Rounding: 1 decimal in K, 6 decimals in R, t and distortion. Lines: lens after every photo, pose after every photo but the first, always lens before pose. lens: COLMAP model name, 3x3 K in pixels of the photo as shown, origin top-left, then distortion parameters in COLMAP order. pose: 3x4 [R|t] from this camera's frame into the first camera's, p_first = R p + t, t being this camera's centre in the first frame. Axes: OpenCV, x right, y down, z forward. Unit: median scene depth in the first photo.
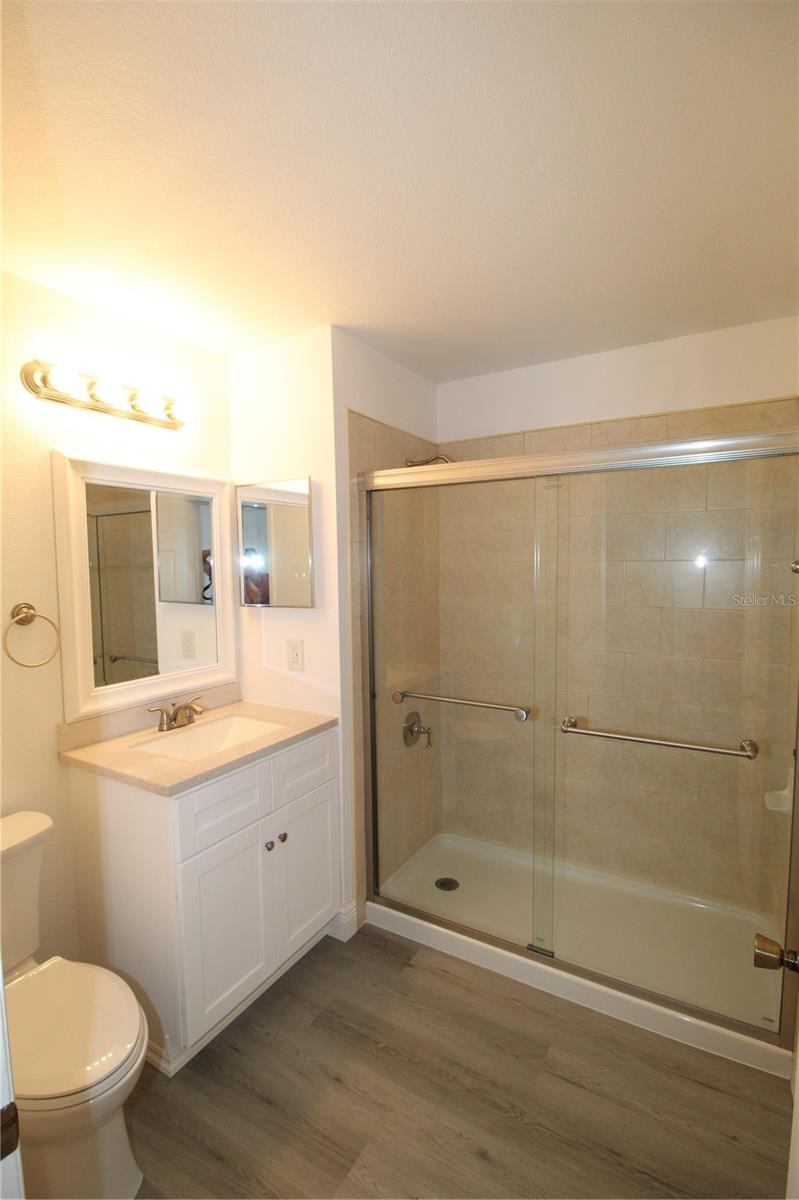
lens RADIAL K [[560.0, 0, 392.1], [0, 560.0, 596.2], [0, 0, 1]] dist [-0.002409, -0.012459]
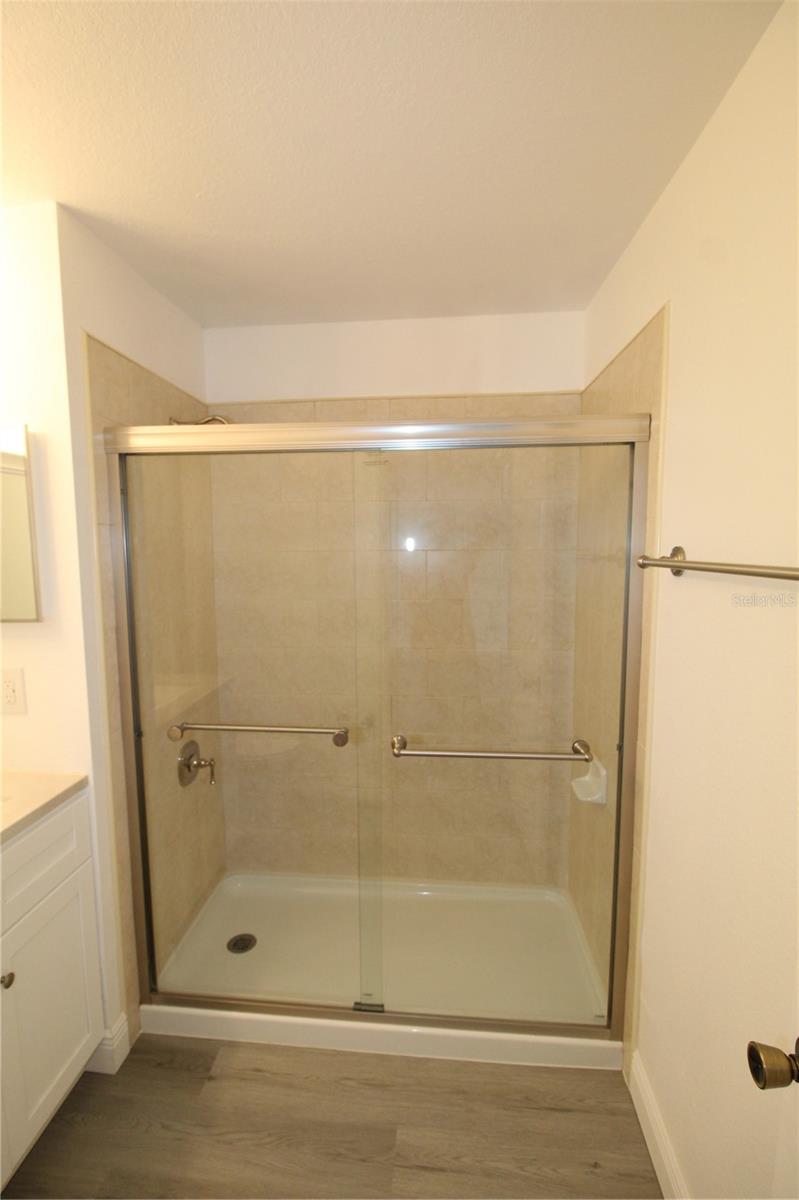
lens RADIAL K [[560.0, 0, 392.1], [0, 560.0, 596.2], [0, 0, 1]] dist [-0.002409, -0.012459]
pose [[0.902352, -0.034486, 0.429617, -0.043252], [0.021642, 0.999162, 0.034747, -0.023008], [-0.430455, -0.022056, 0.902342, 0.197828]]
